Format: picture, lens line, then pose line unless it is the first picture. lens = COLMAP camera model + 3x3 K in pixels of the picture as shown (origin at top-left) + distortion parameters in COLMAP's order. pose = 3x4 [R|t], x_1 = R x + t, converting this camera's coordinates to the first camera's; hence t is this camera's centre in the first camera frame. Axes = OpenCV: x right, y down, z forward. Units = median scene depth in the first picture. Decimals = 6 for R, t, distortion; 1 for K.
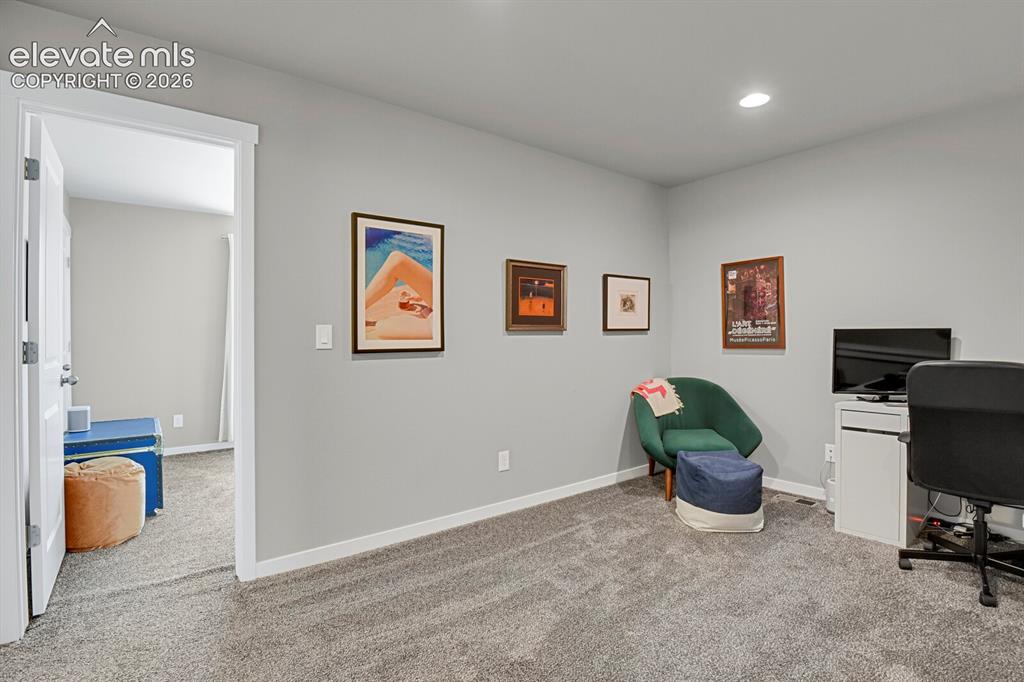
lens RADIAL K [[499.3, 0, 518.9], [0, 499.3, 337.9], [0, 0, 1]] dist [-0.029352, -0.000130]
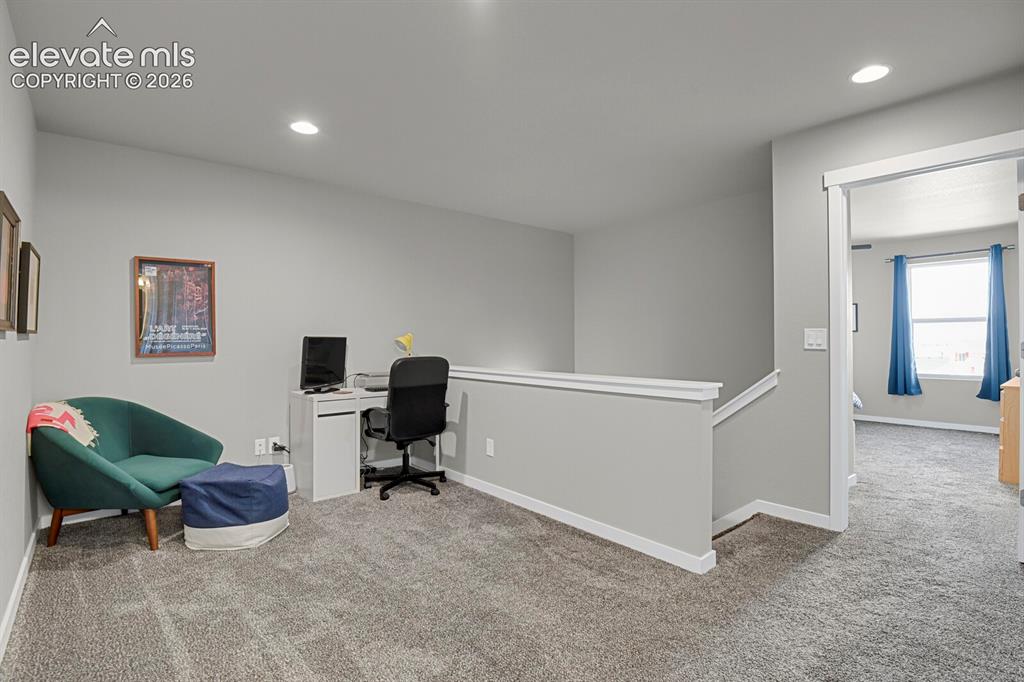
lens RADIAL K [[499.3, 0, 518.9], [0, 499.3, 337.9], [0, 0, 1]] dist [-0.029352, -0.000130]
pose [[-0.044399, 0.013046, 0.998929, -0.474273], [0.004465, 0.999907, -0.012860, 0.002747], [-0.999004, 0.003889, -0.044453, 0.423125]]
